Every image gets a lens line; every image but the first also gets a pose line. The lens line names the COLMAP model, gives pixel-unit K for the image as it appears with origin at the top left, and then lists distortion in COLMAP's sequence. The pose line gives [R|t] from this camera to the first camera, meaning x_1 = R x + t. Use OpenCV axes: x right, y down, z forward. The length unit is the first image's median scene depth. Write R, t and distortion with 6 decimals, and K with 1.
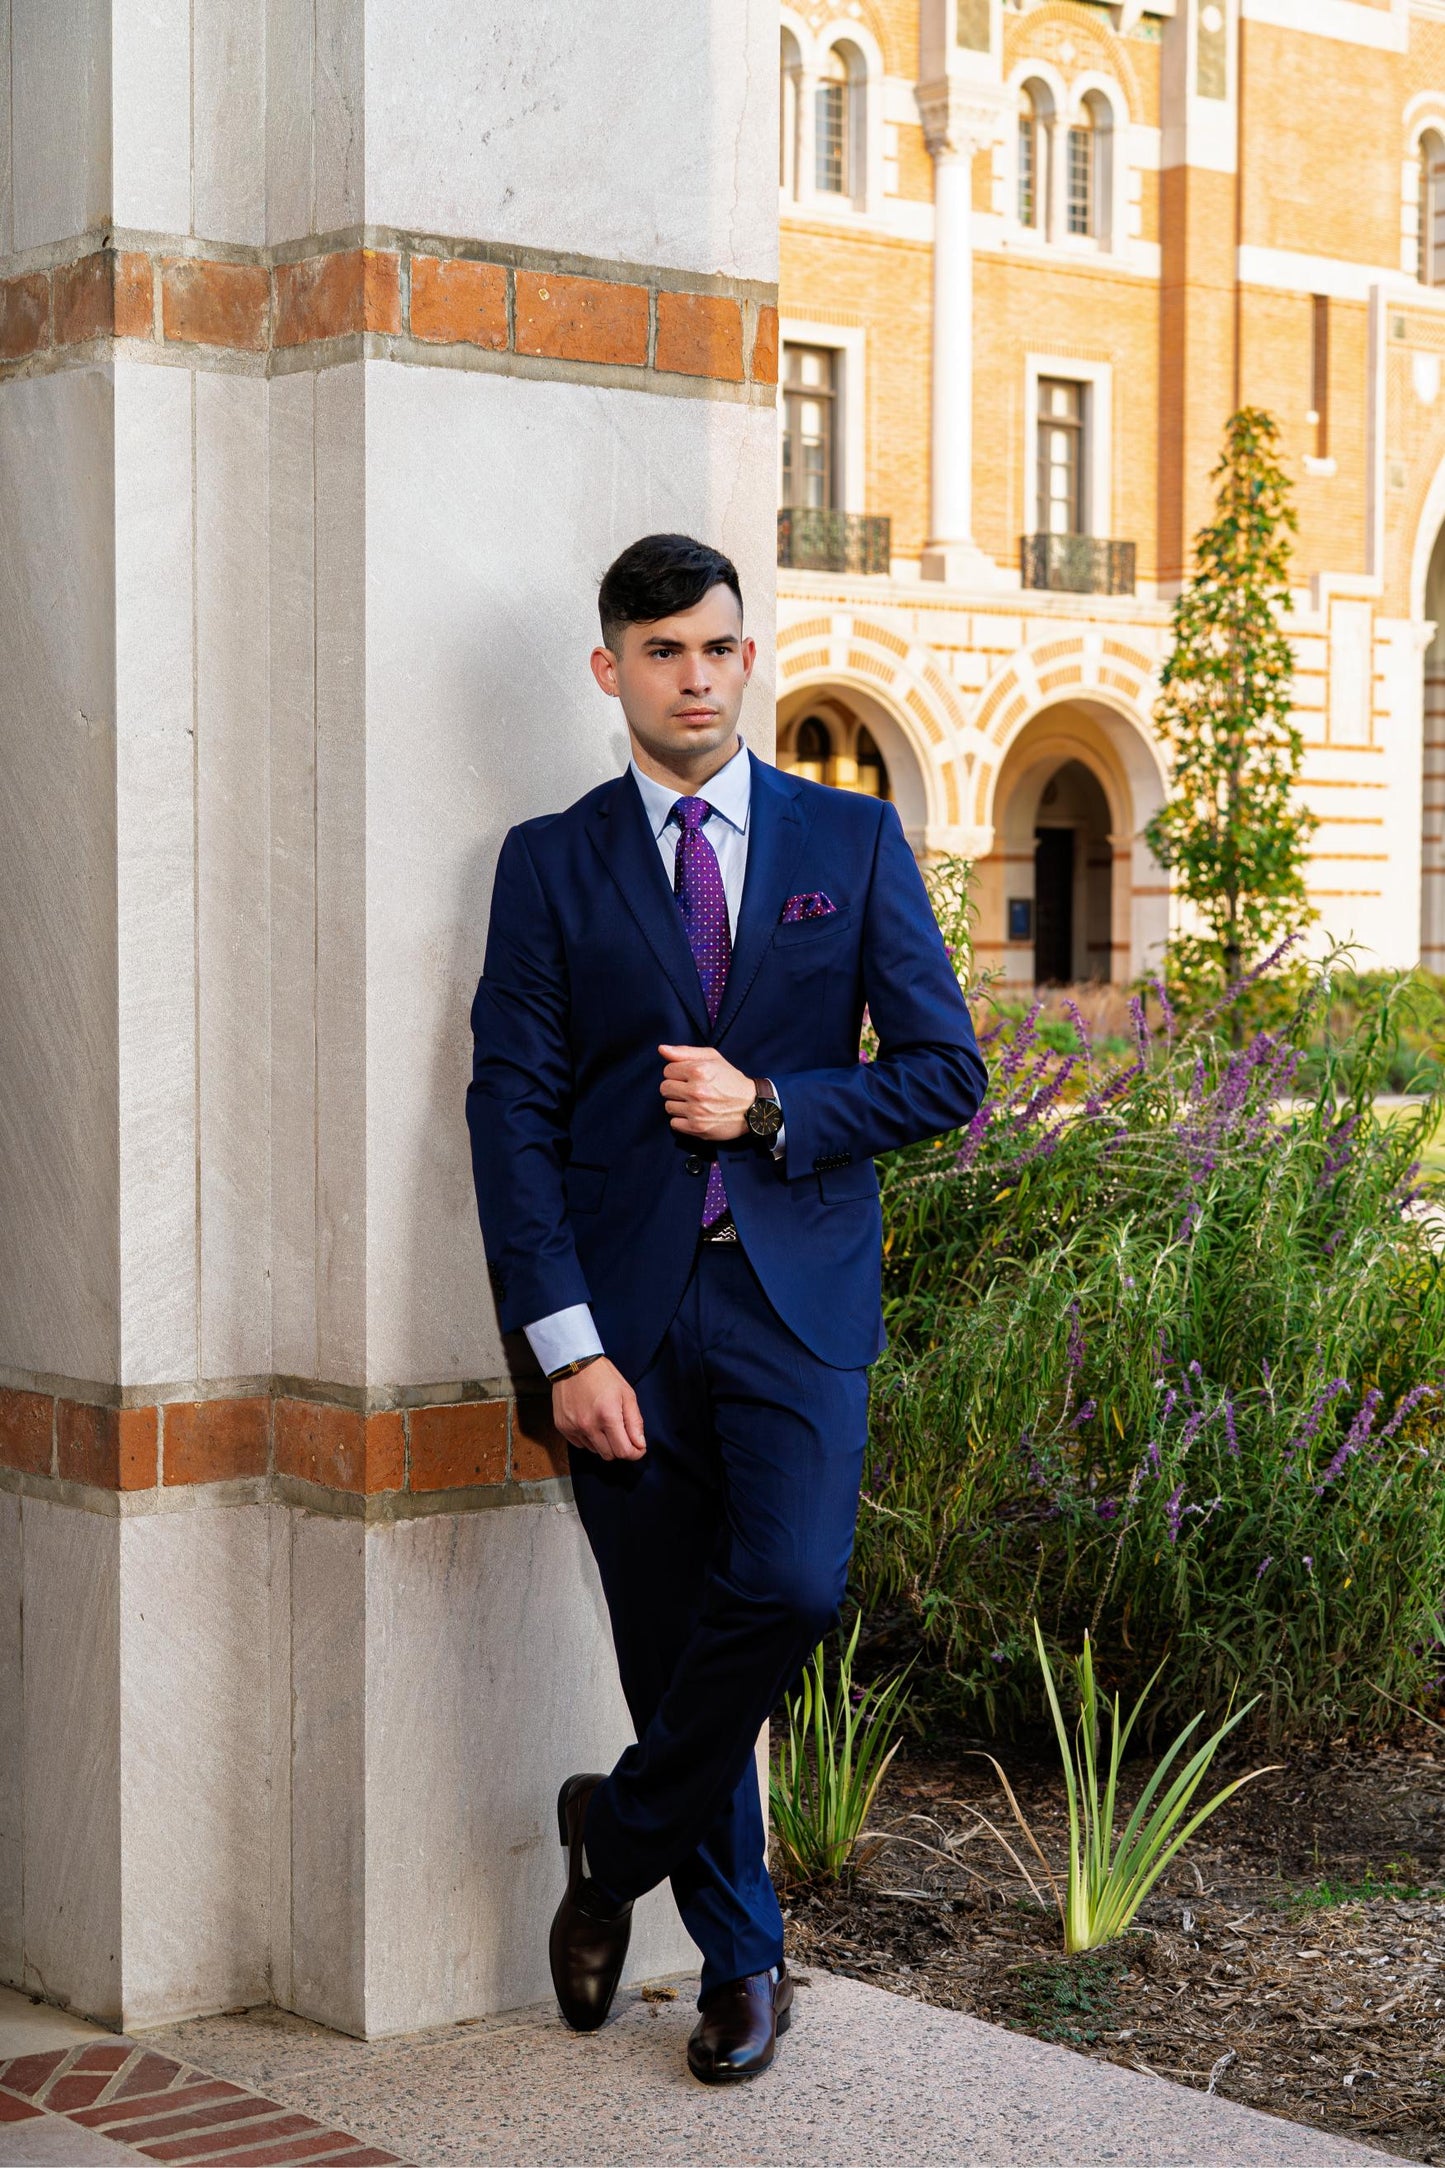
lens RADIAL K [[3945.7, 0, 683.0], [0, 3945.7, 1179.7], [0, 0, 1]] dist [0.003540, -0.057660]
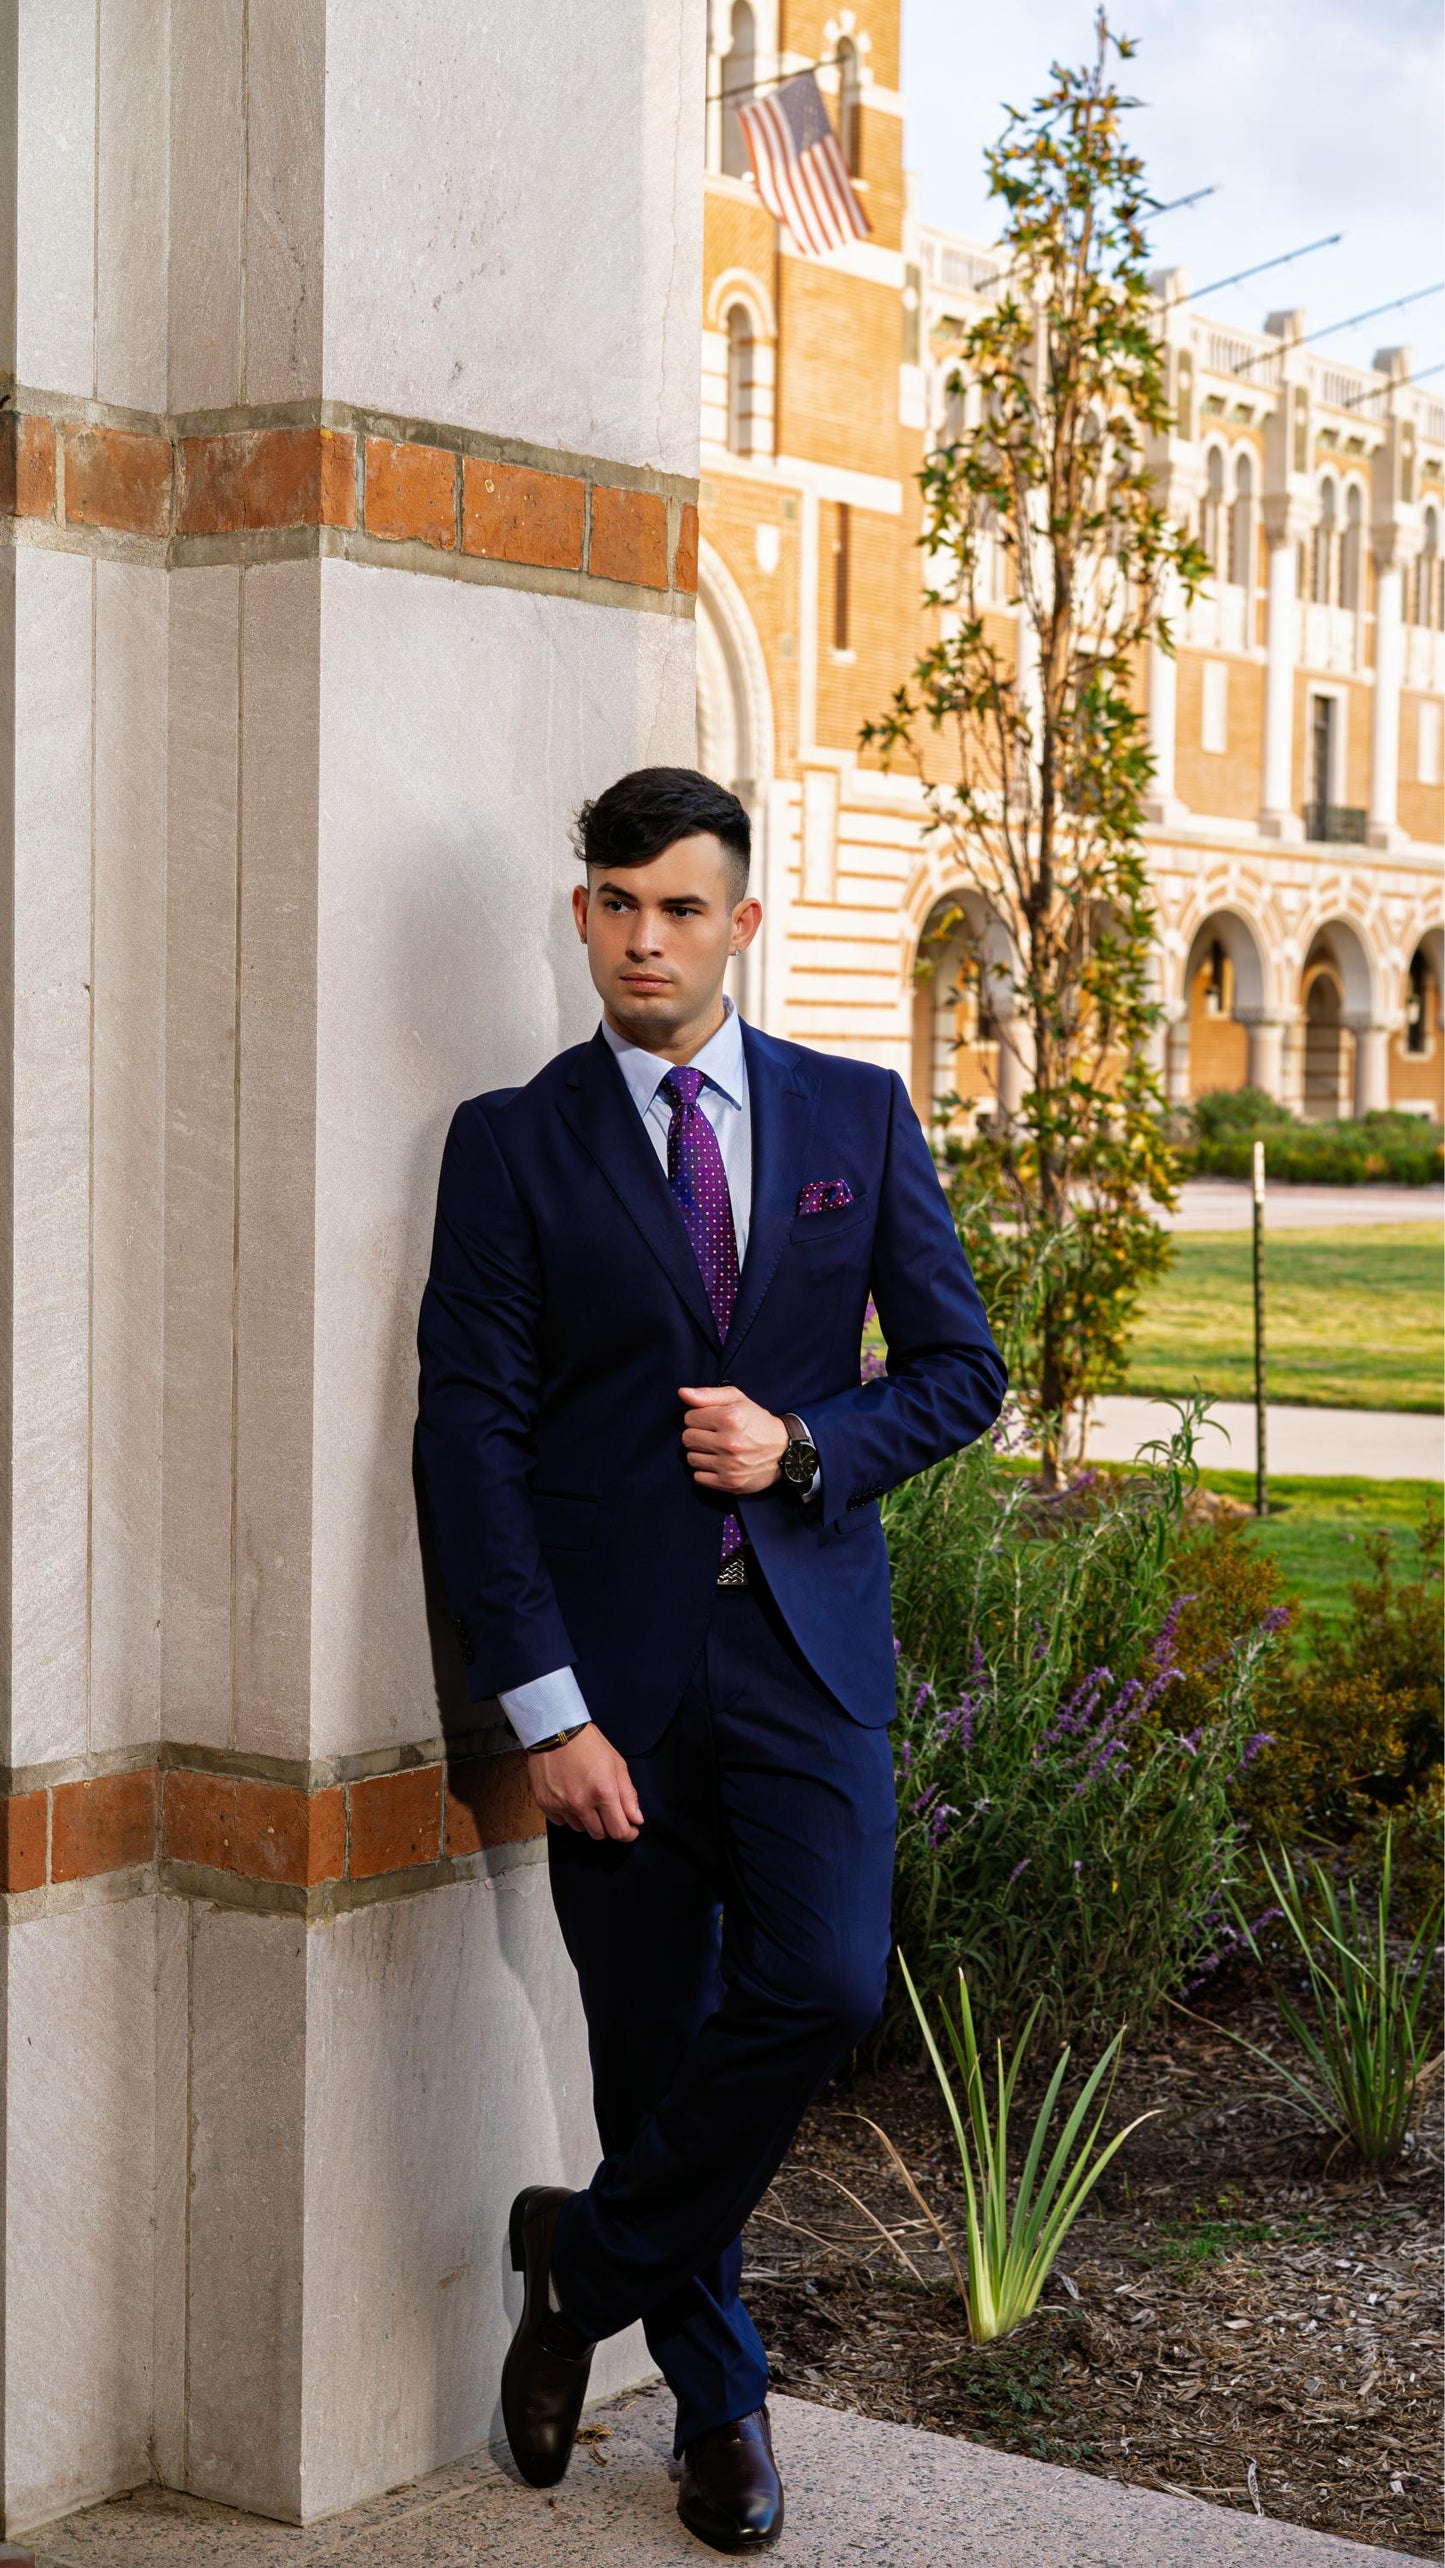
lens RADIAL K [[4096.6, 0, 733.5], [0, 4096.6, 1285.9], [0, 0, 1]] dist [-0.002623, -0.014407]
pose [[0.965453, -0.004026, 0.260544, -0.200259], [0.005272, 0.999978, -0.004083, -0.041414], [-0.260522, 0.005316, 0.965453, 0.110514]]
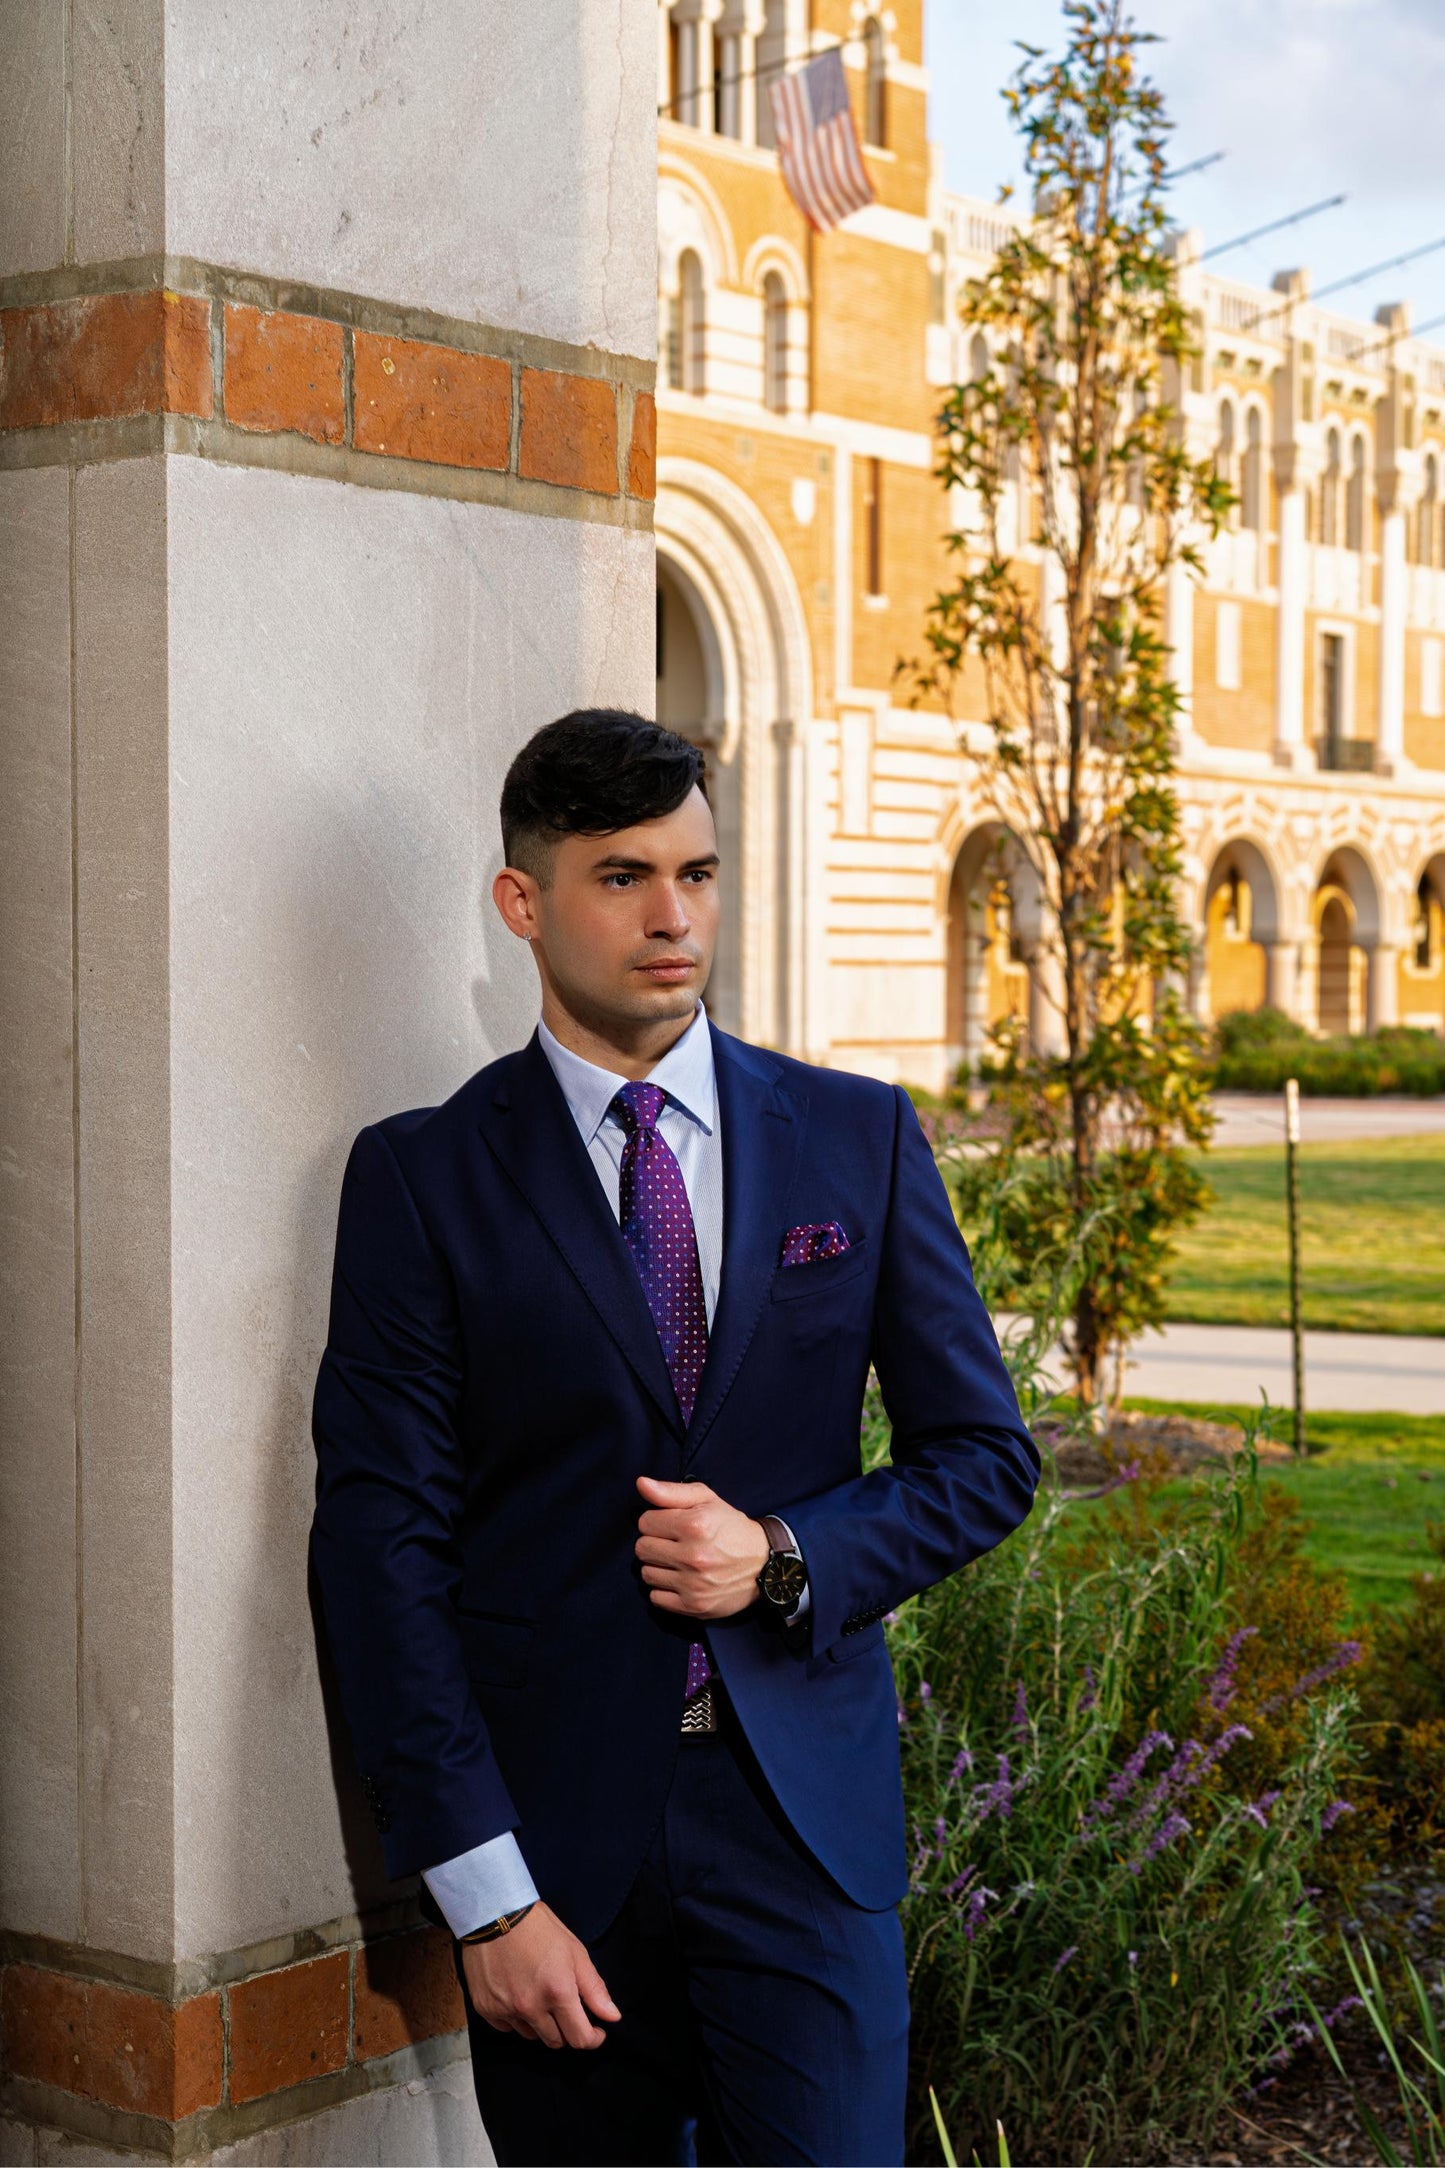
lens RADIAL K [[3807.5, 0, 752.7], [0, 3807.5, 1173.2], [0, 0, 1]] dist [0.009276, -0.087137]
pose [[0.967481, -0.014442, 0.252530, -0.133108], [0.017200, 0.999814, -0.008717, -0.068618], [-0.252357, 0.012777, 0.967550, 0.306593]]
